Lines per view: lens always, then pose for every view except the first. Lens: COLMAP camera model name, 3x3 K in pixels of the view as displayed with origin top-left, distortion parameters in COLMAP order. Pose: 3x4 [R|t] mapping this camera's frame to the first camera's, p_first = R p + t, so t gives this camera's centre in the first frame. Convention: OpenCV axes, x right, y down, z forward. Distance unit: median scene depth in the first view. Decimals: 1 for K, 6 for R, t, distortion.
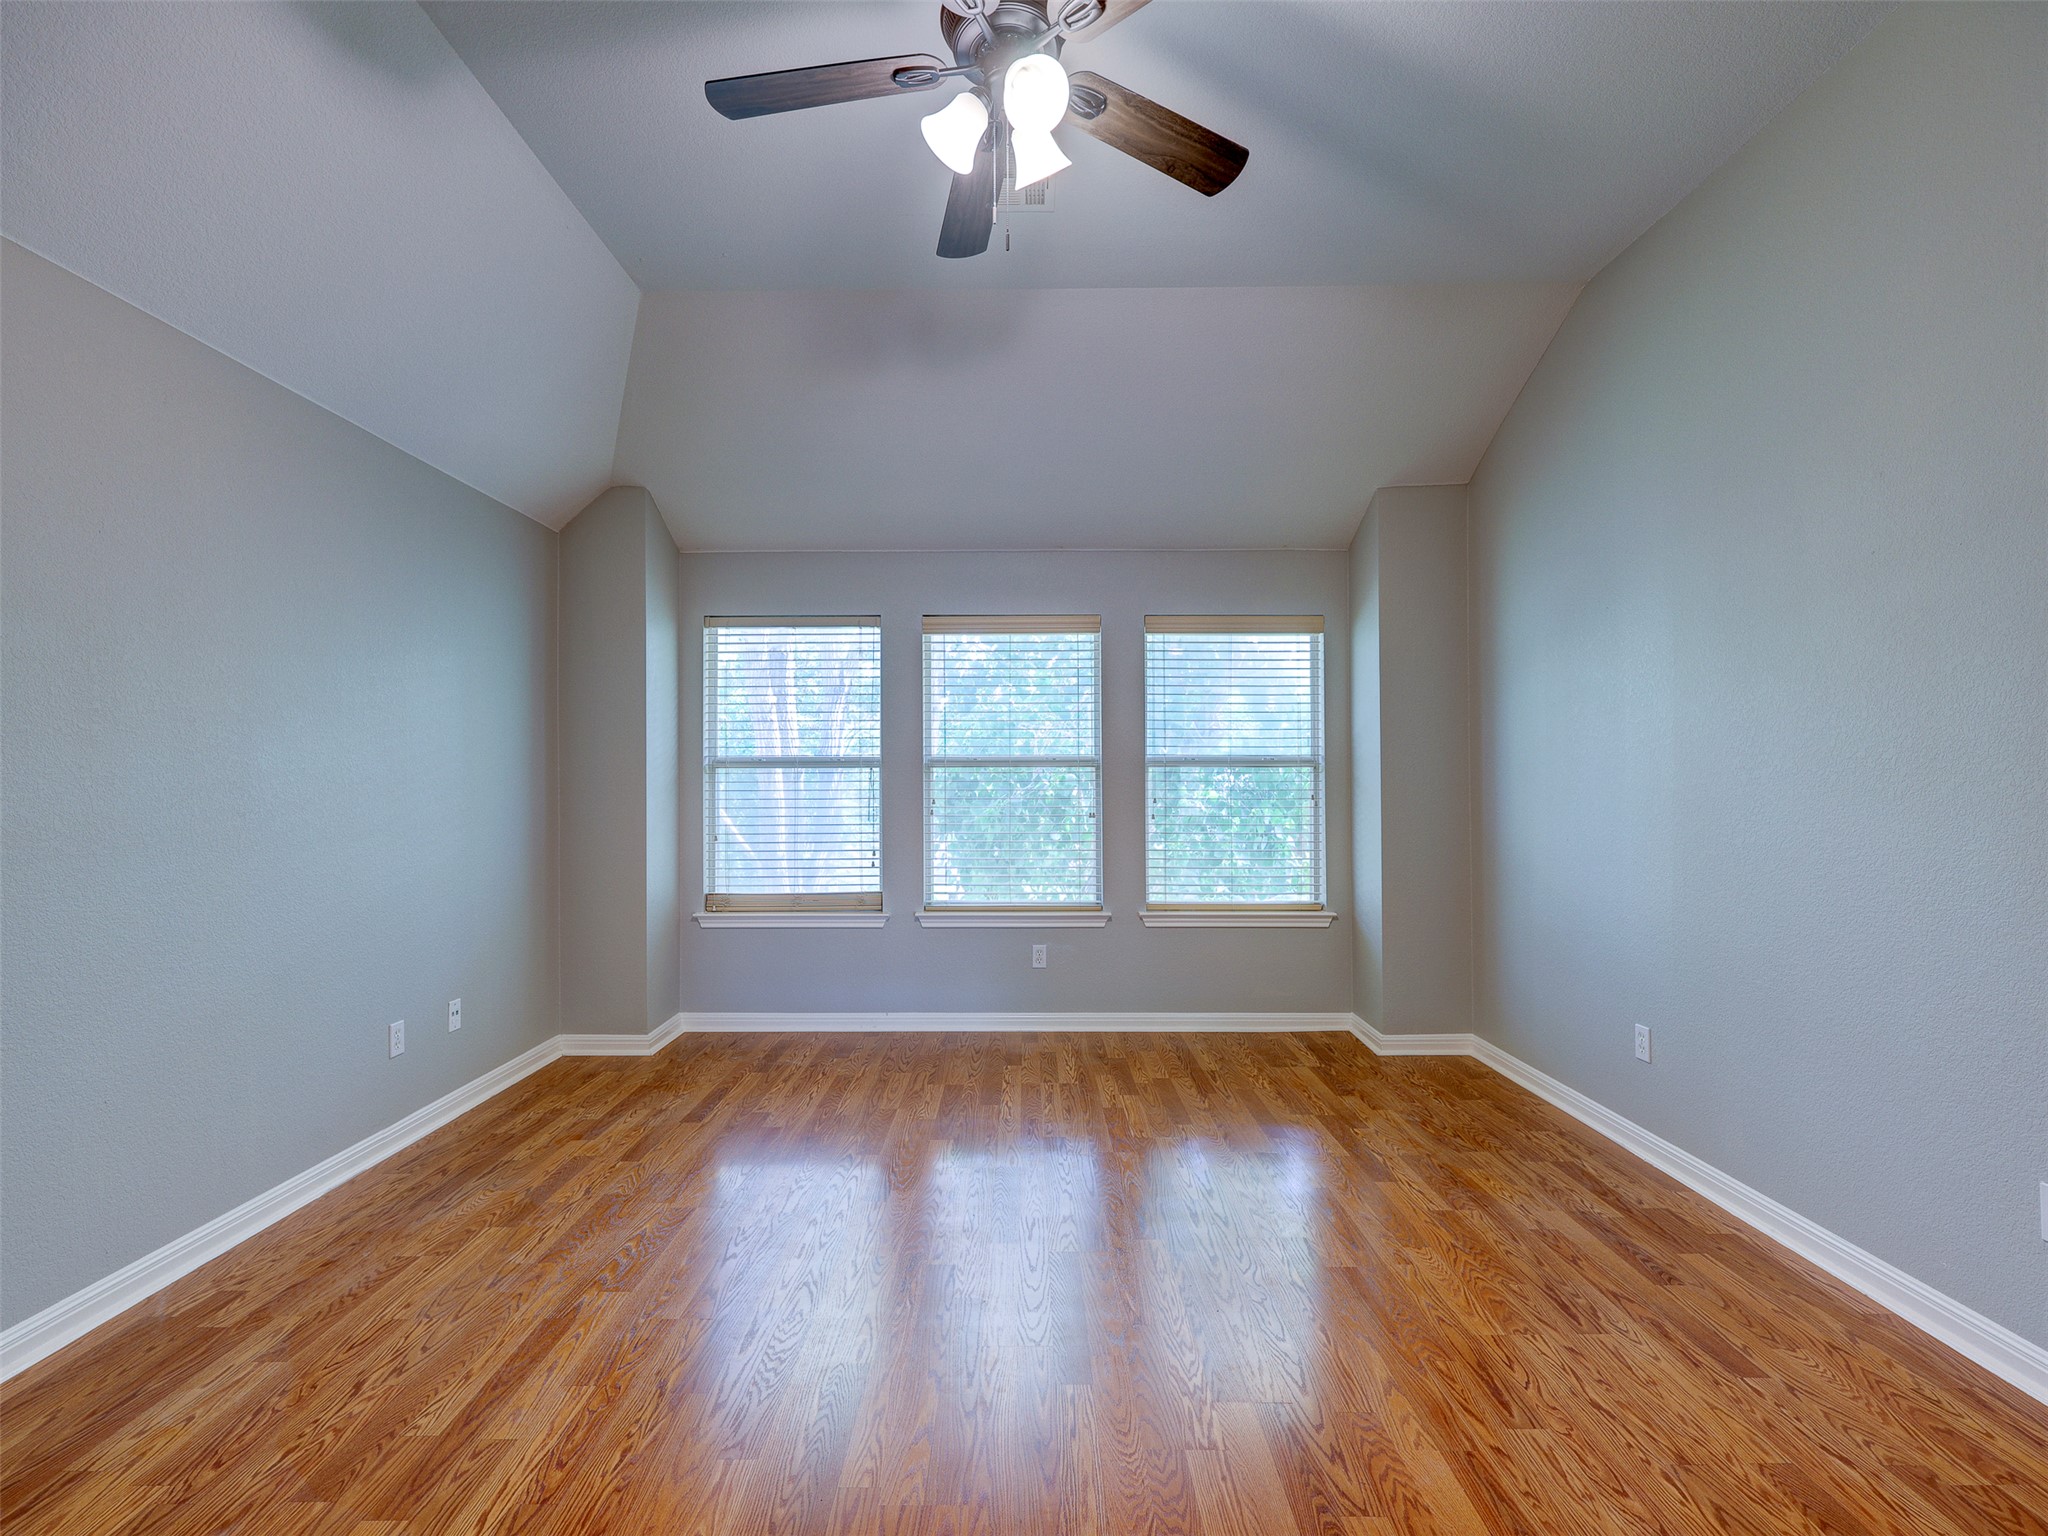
lens RADIAL K [[922.5, 0, 1018.3], [0, 922.5, 765.6], [0, 0, 1]] dist [0.004060, 0.000233]
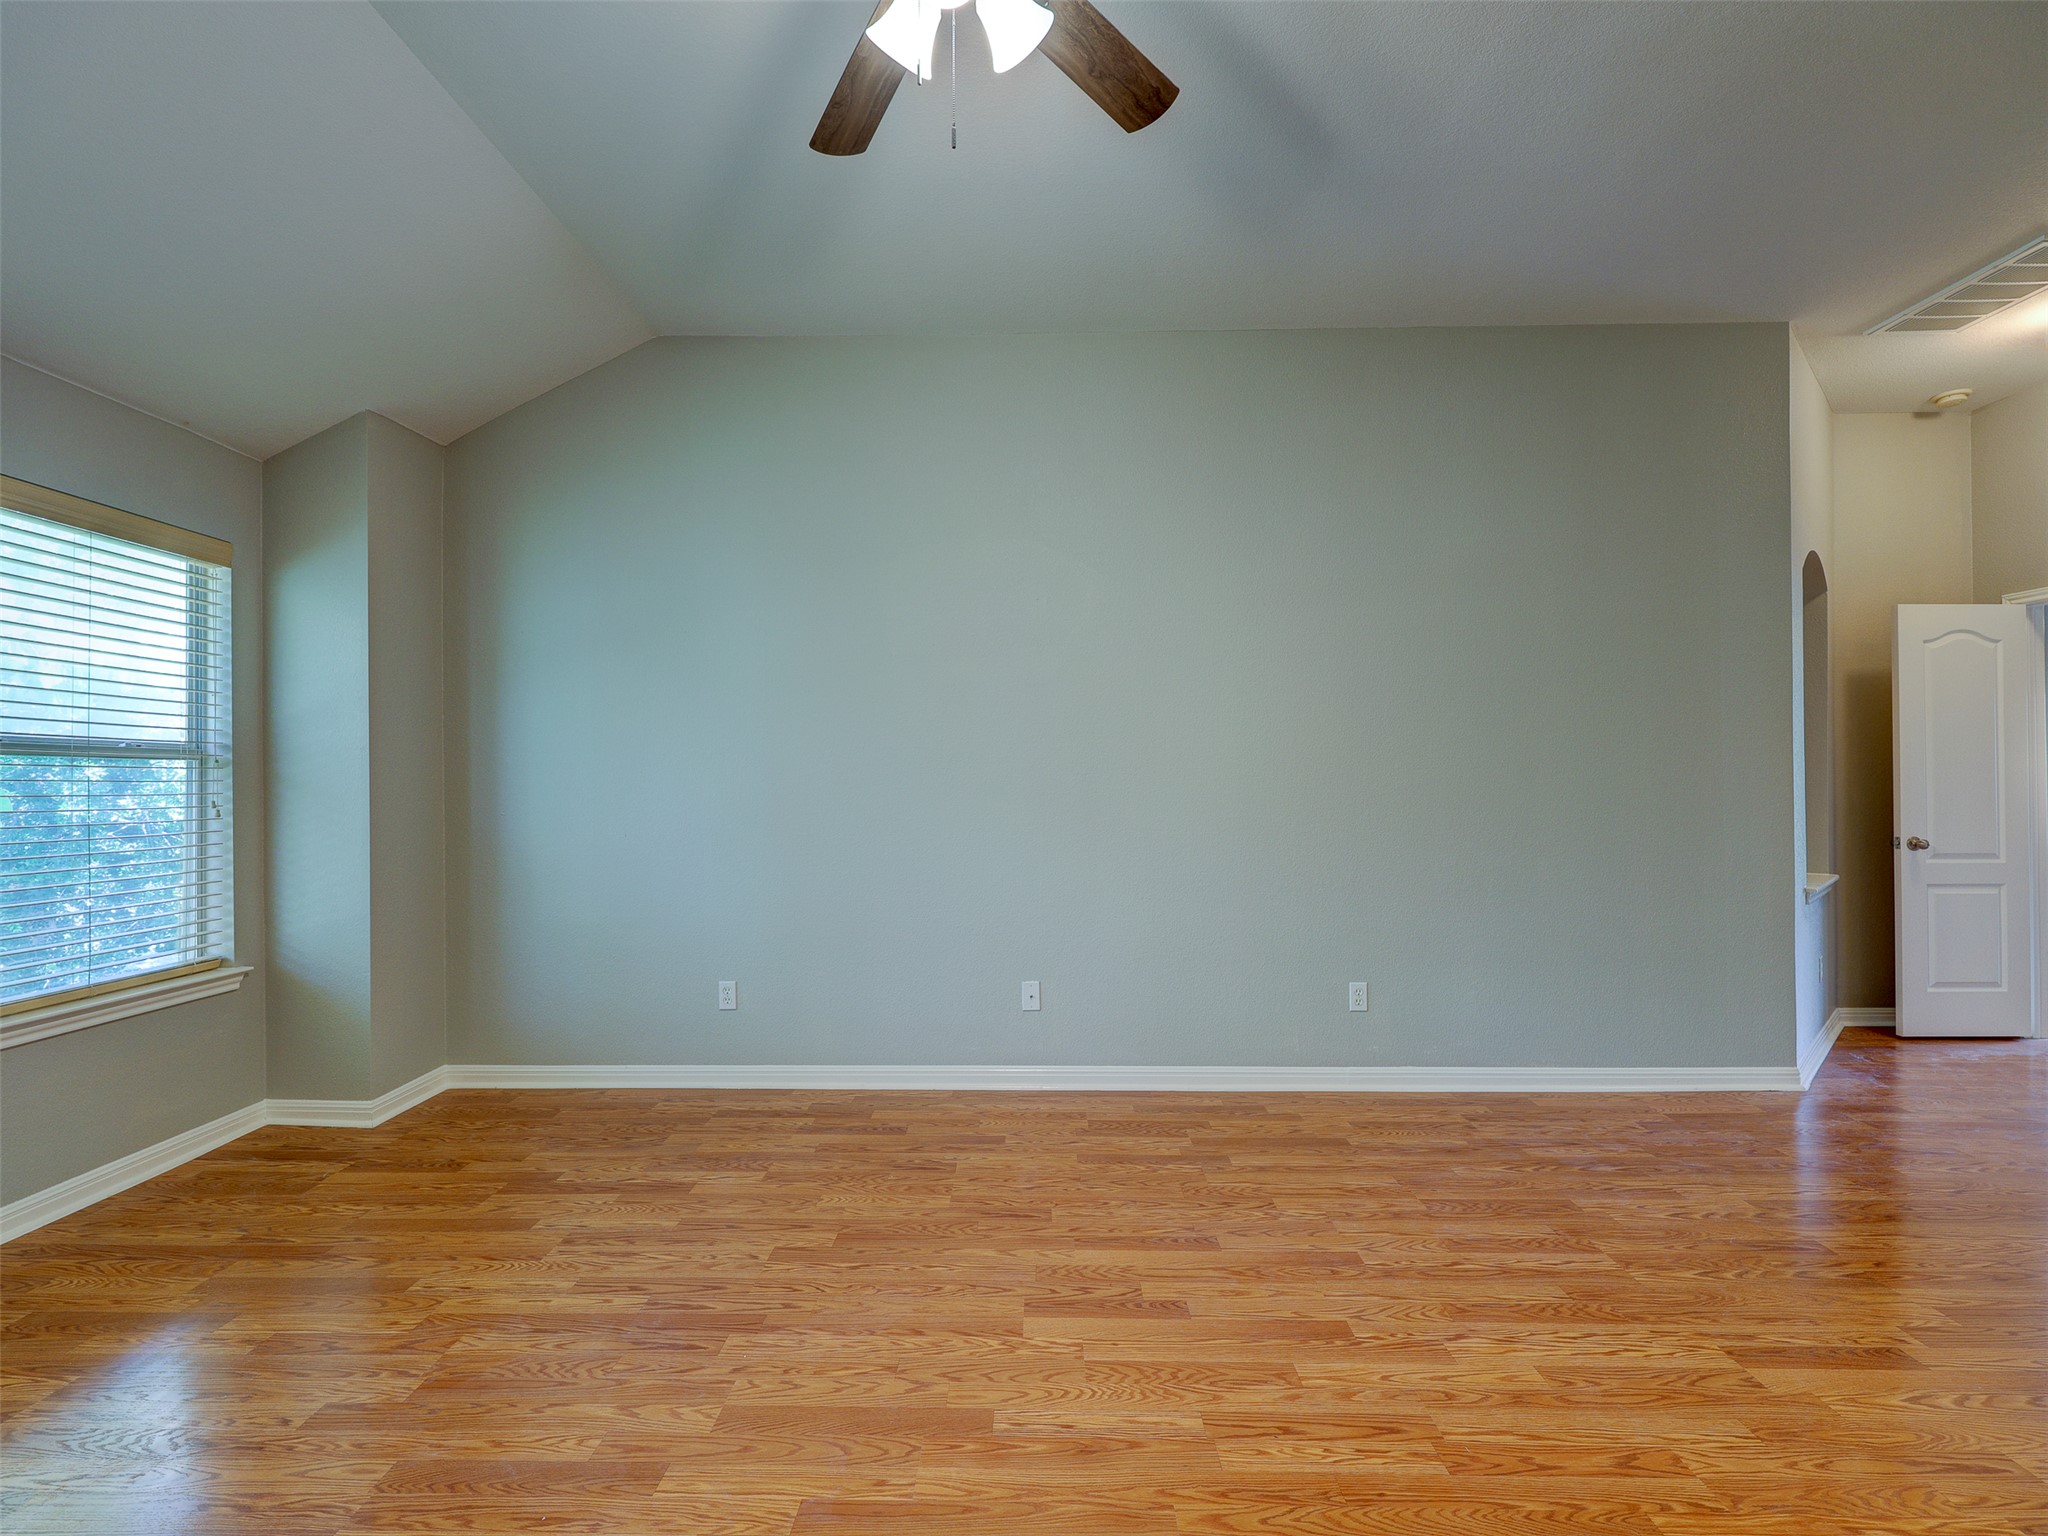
lens RADIAL K [[922.5, 0, 1030.2], [0, 922.5, 785.2], [0, 0, 1]] dist [0.004060, 0.000233]
pose [[0.014704, -0.000104, 0.999892, -0.374215], [-0.016209, 0.999869, 0.000343, 0.011296], [-0.999760, -0.016213, 0.014700, 0.412639]]
